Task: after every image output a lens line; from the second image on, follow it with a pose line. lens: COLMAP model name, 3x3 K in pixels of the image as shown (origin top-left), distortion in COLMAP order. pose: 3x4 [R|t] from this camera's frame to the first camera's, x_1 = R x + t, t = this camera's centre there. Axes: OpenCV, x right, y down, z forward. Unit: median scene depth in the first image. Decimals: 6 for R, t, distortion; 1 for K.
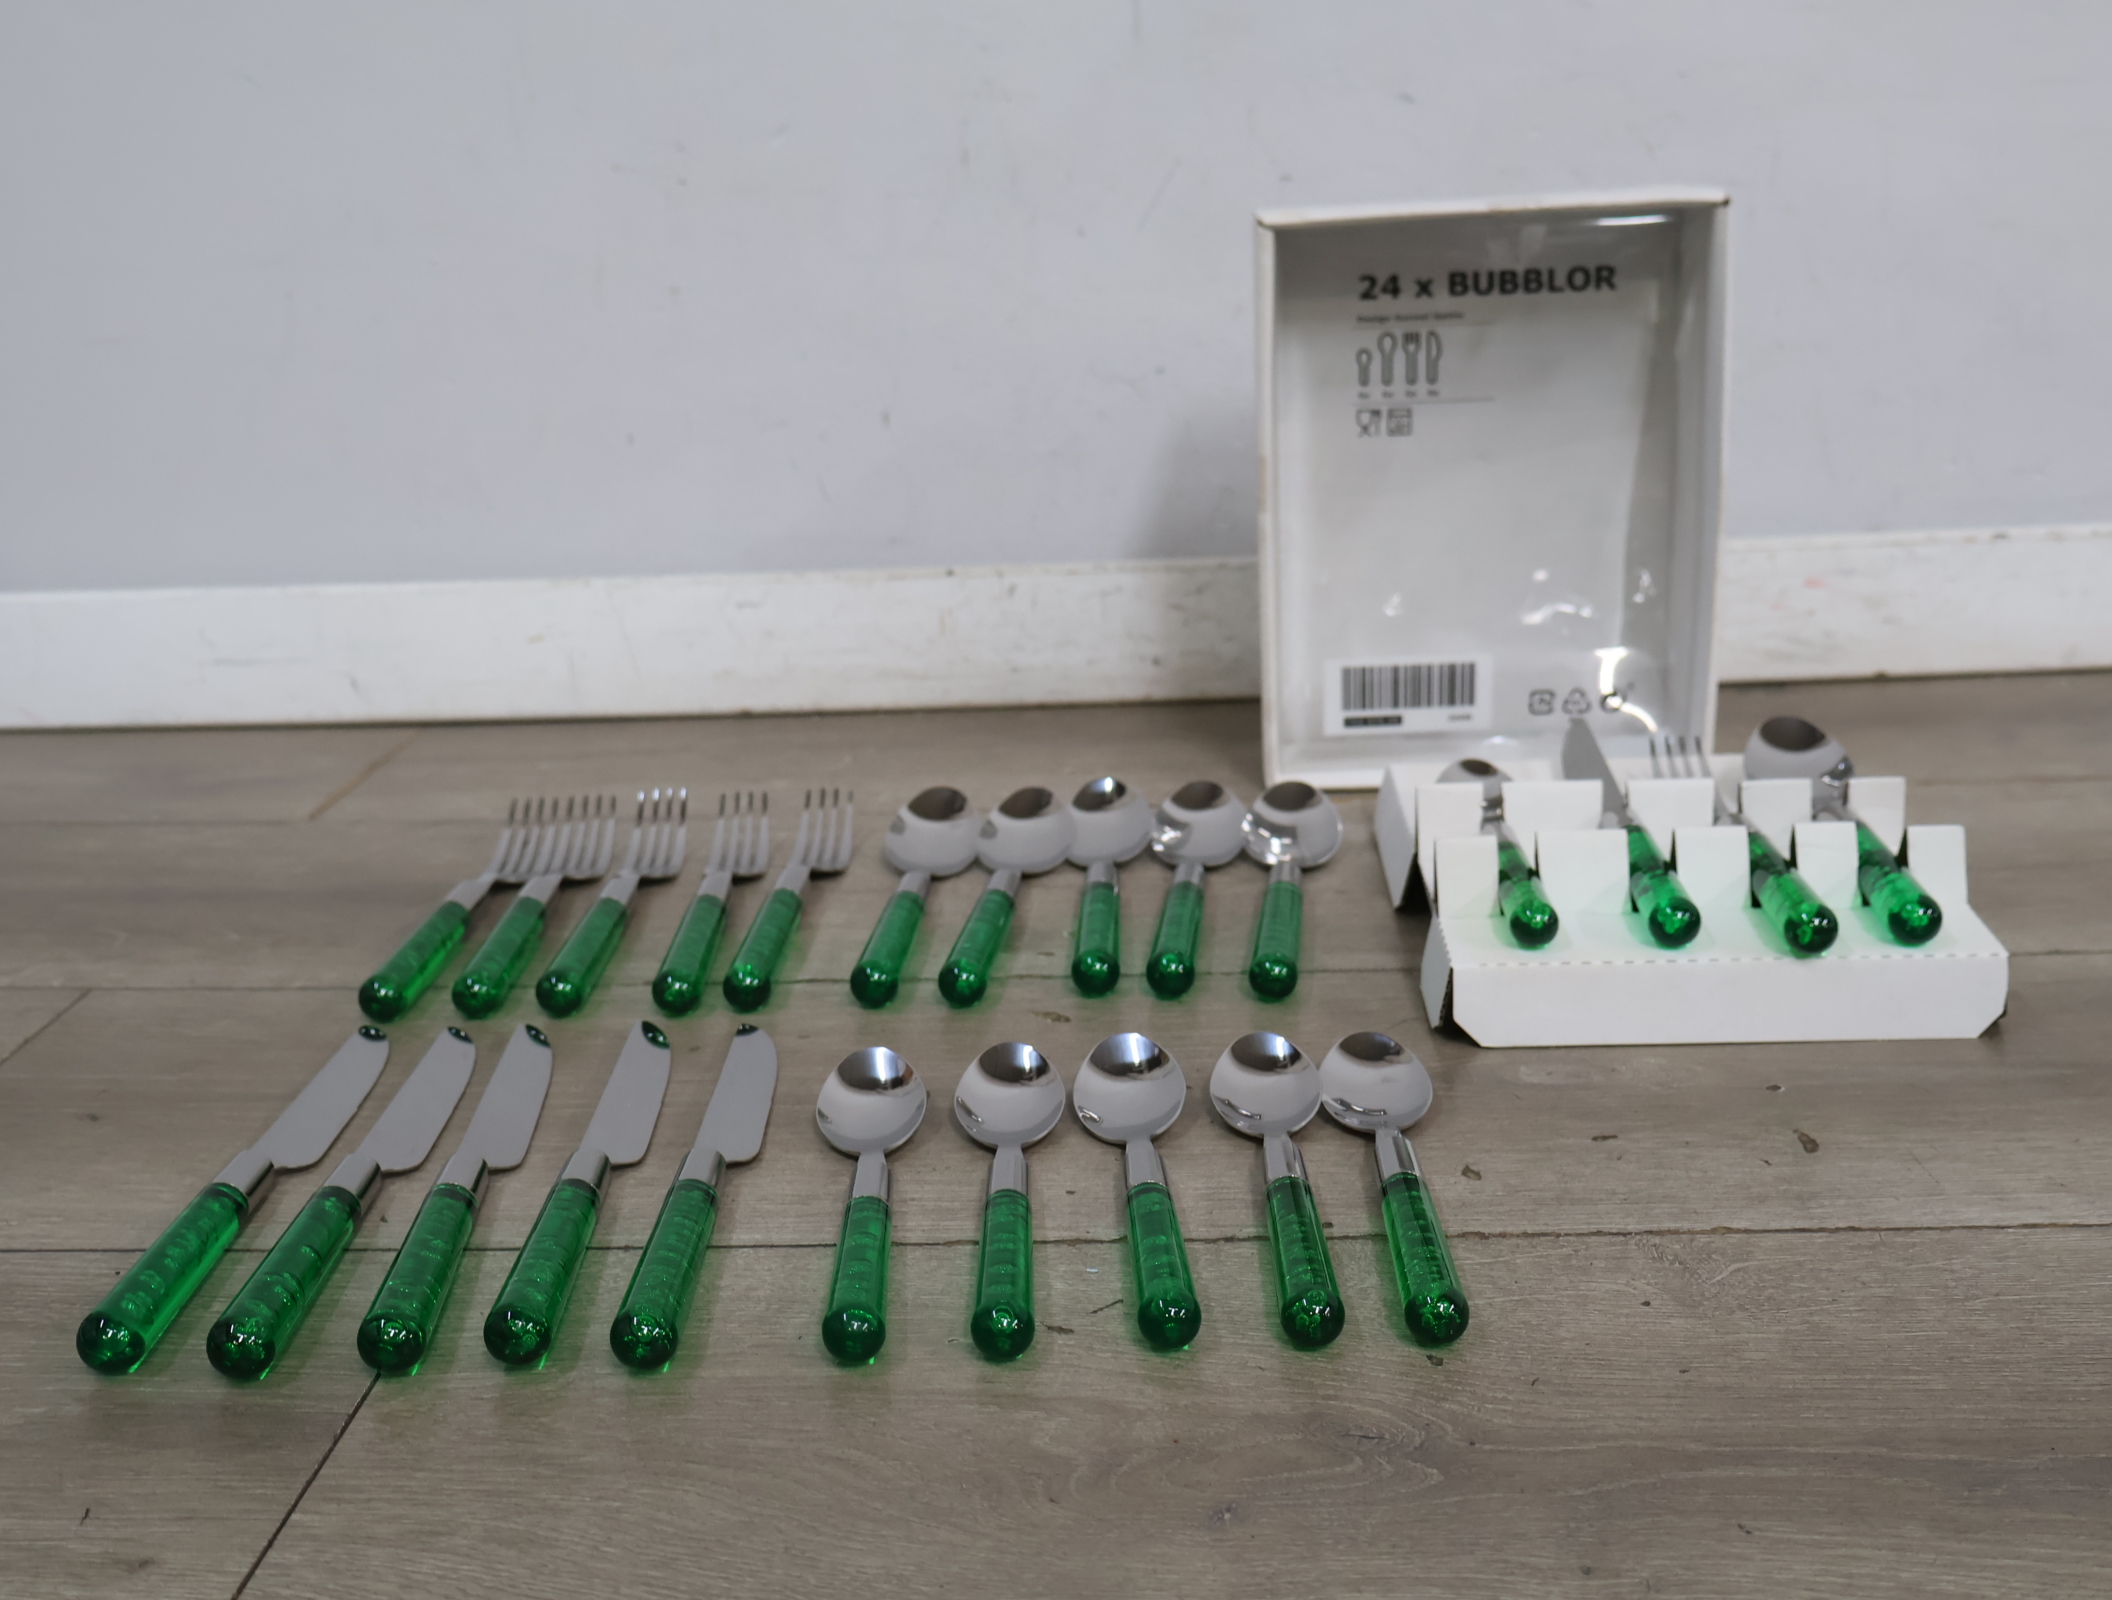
lens RADIAL K [[2364.9, 0, 1065.8], [0, 2364.9, 786.3], [0, 0, 1]] dist [0.010915, 0.000000]
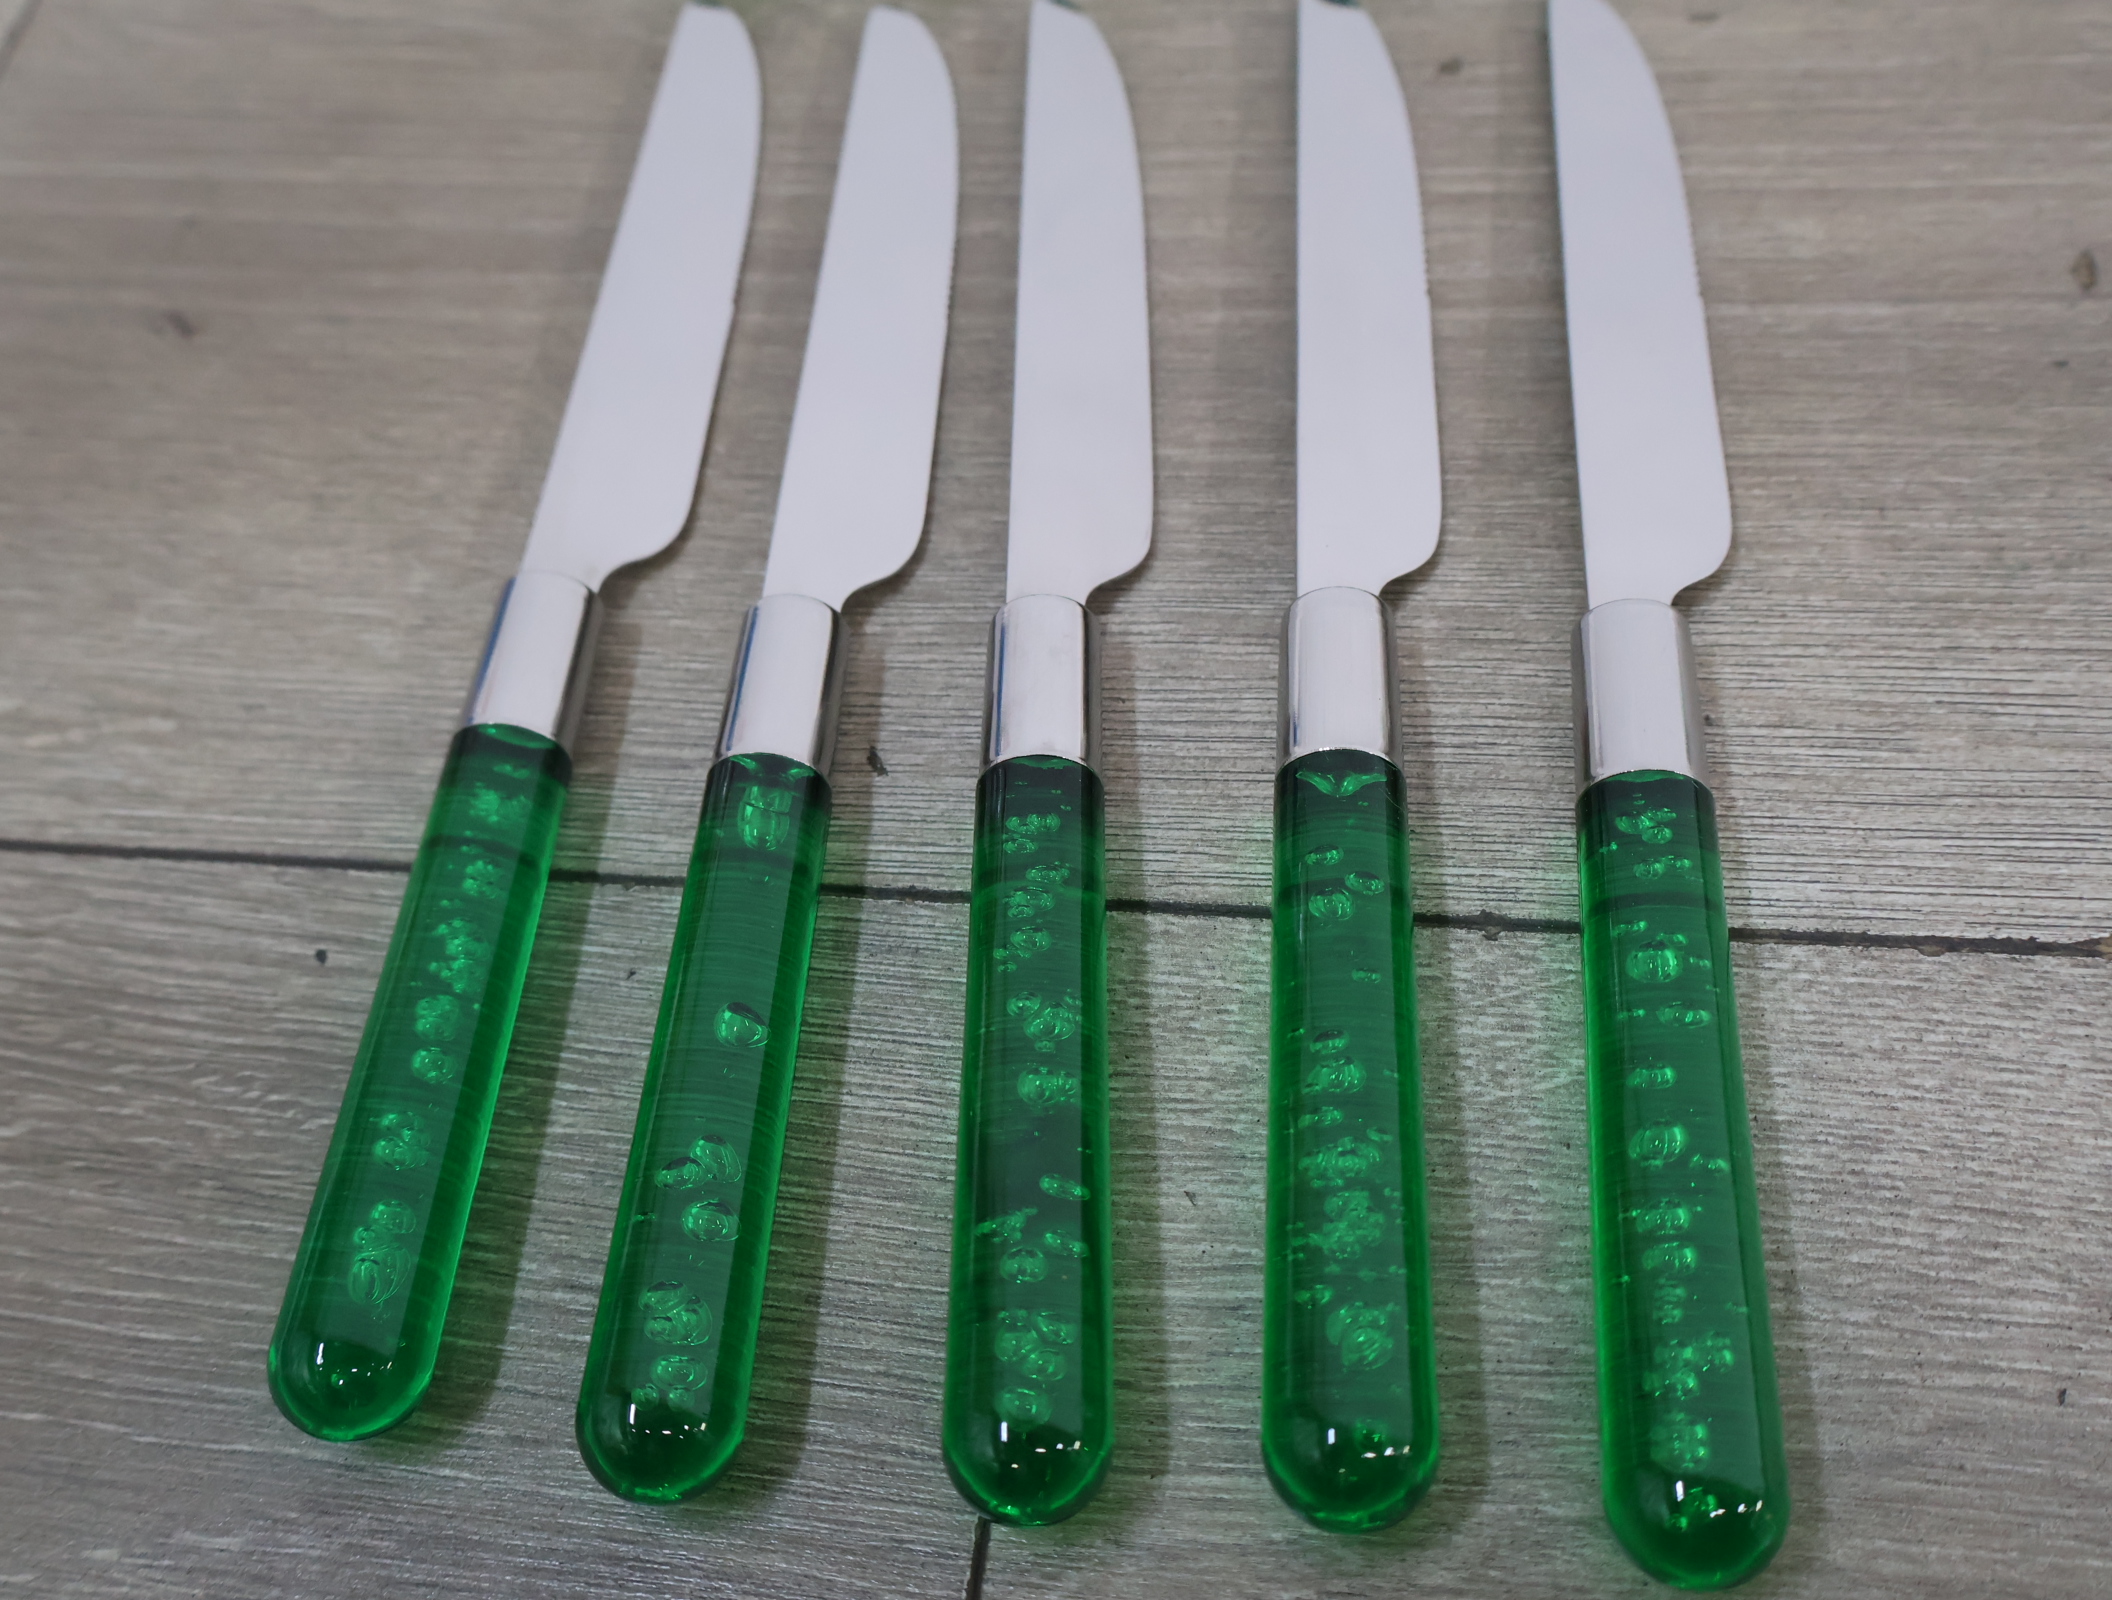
lens RADIAL K [[2364.9, 0, 1046.2], [0, 2364.9, 803.9], [0, 0, 1]] dist [0.010915, 0.000000]
pose [[0.991700, 0.011409, -0.128070, -0.197870], [0.076462, 0.748462, 0.658755, -0.090168], [0.103371, -0.663080, 0.741377, 0.664619]]
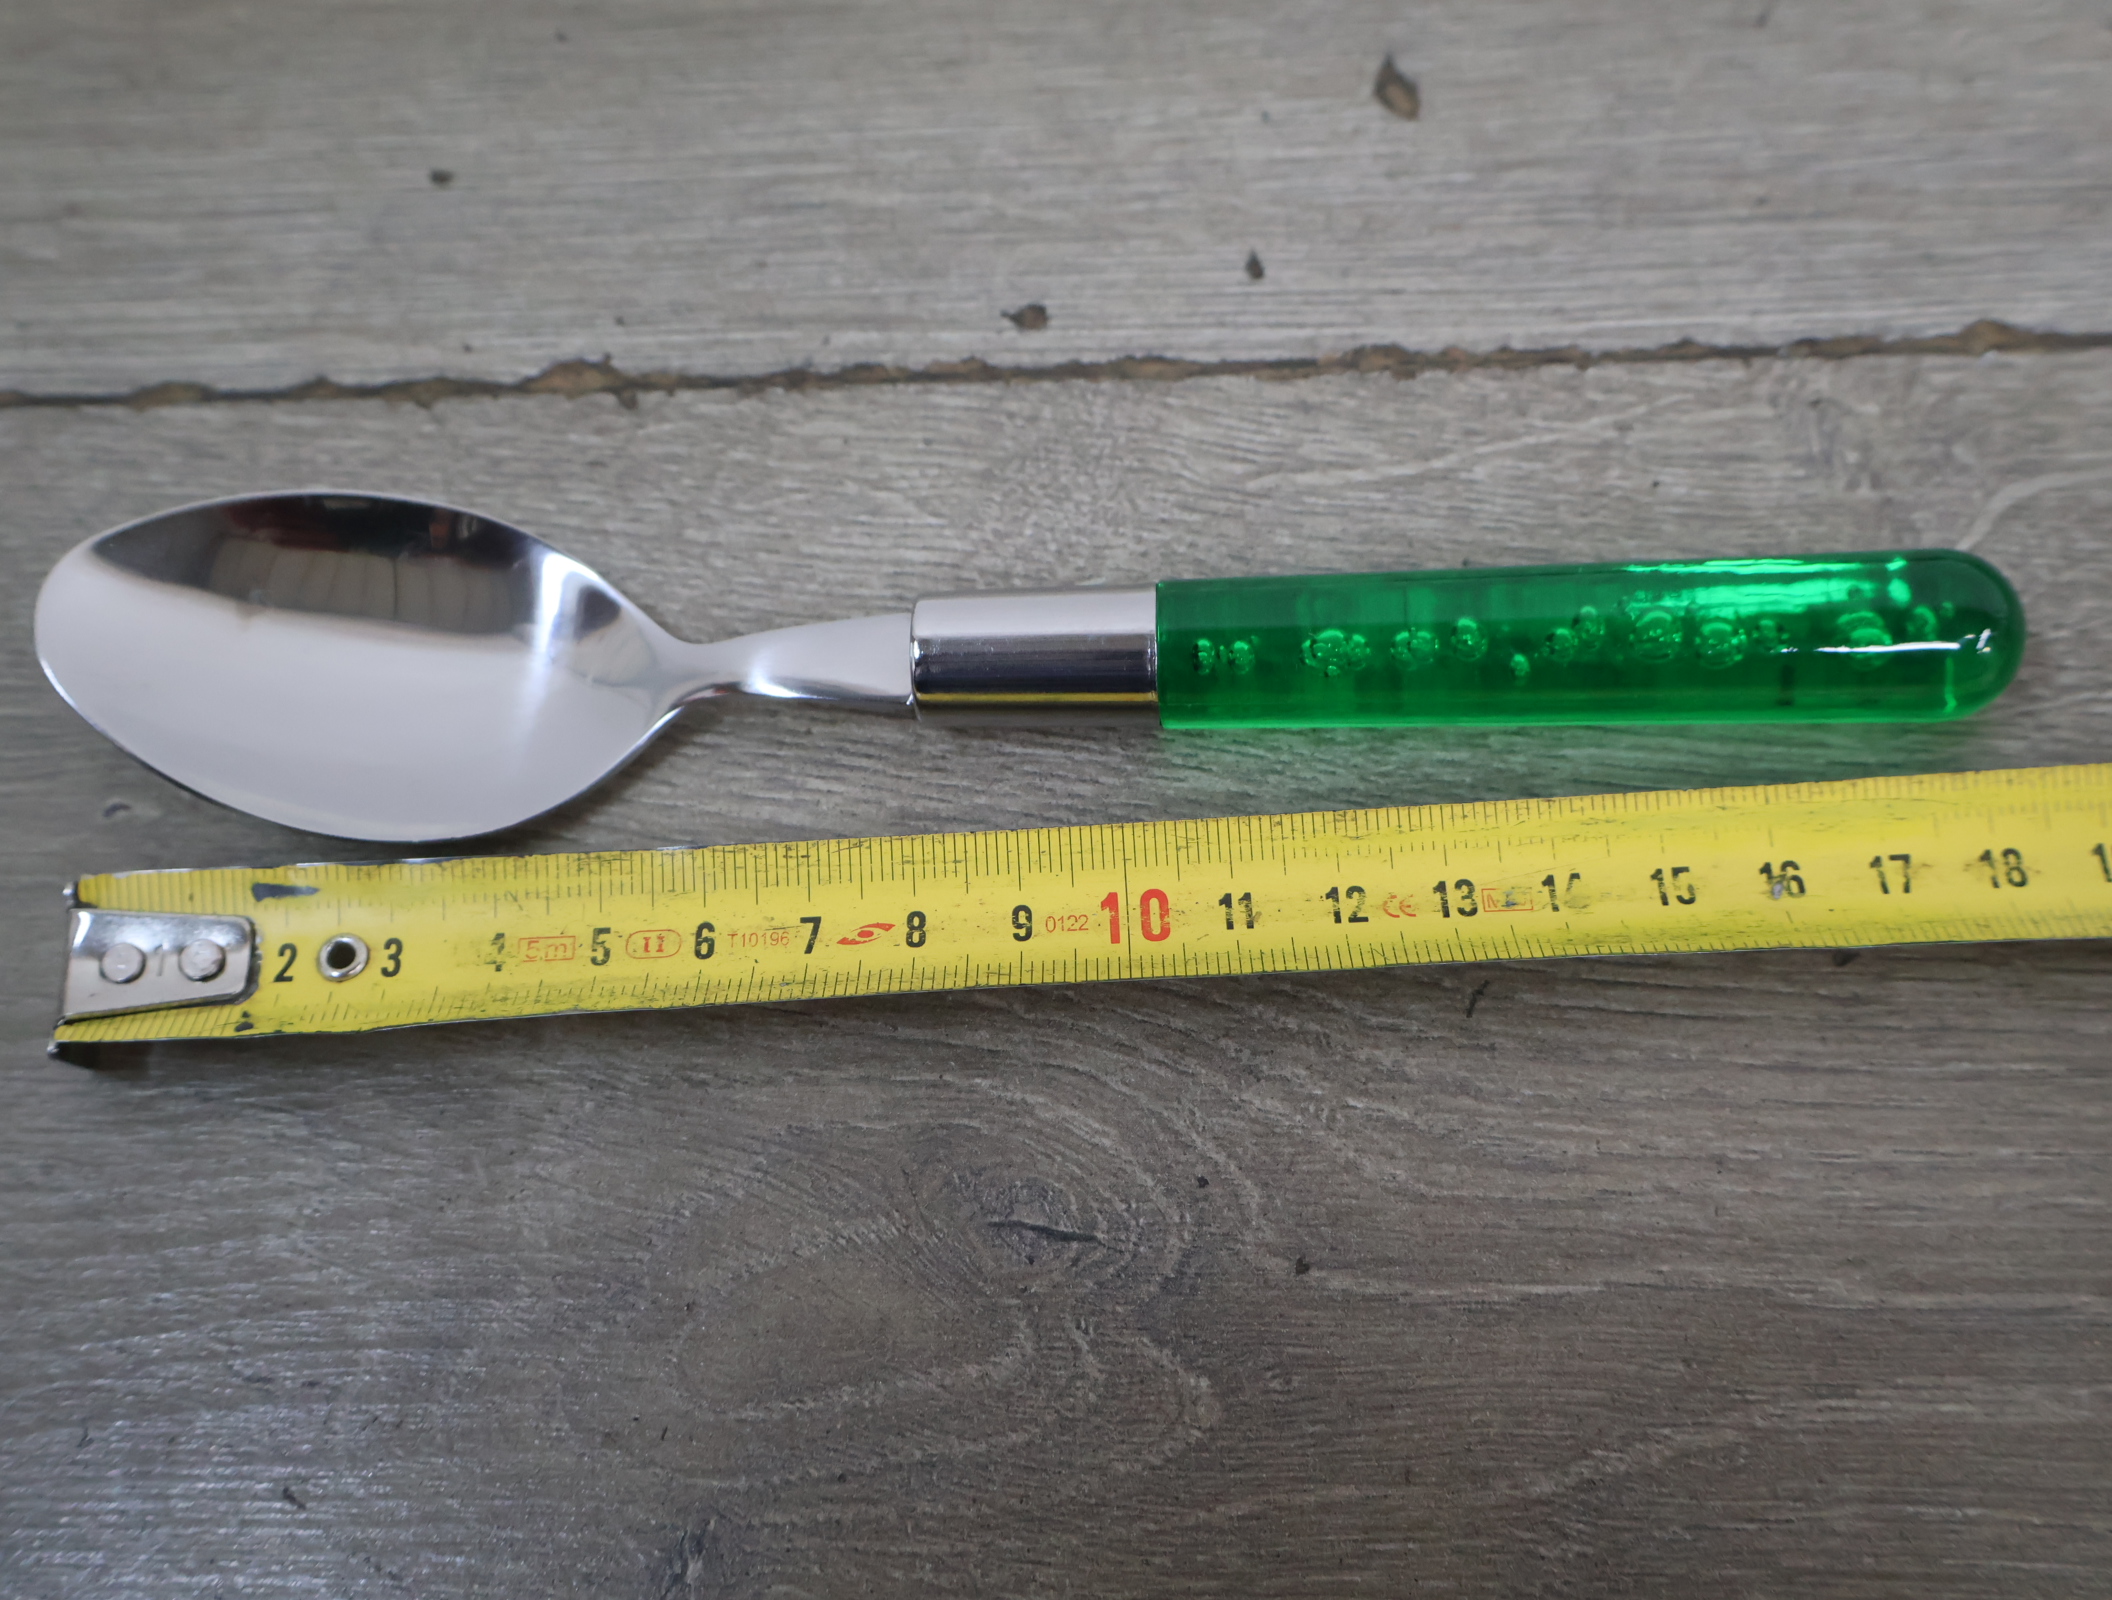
lens RADIAL K [[2364.9, 0, 1071.9], [0, 2364.9, 802.0], [0, 0, 1]] dist [0.010915, 0.000000]
pose [[0.998738, -0.049975, -0.005073, 0.107792], [0.036407, 0.650566, 0.758577, -0.069558], [-0.034609, -0.757804, 0.651564, 0.622310]]
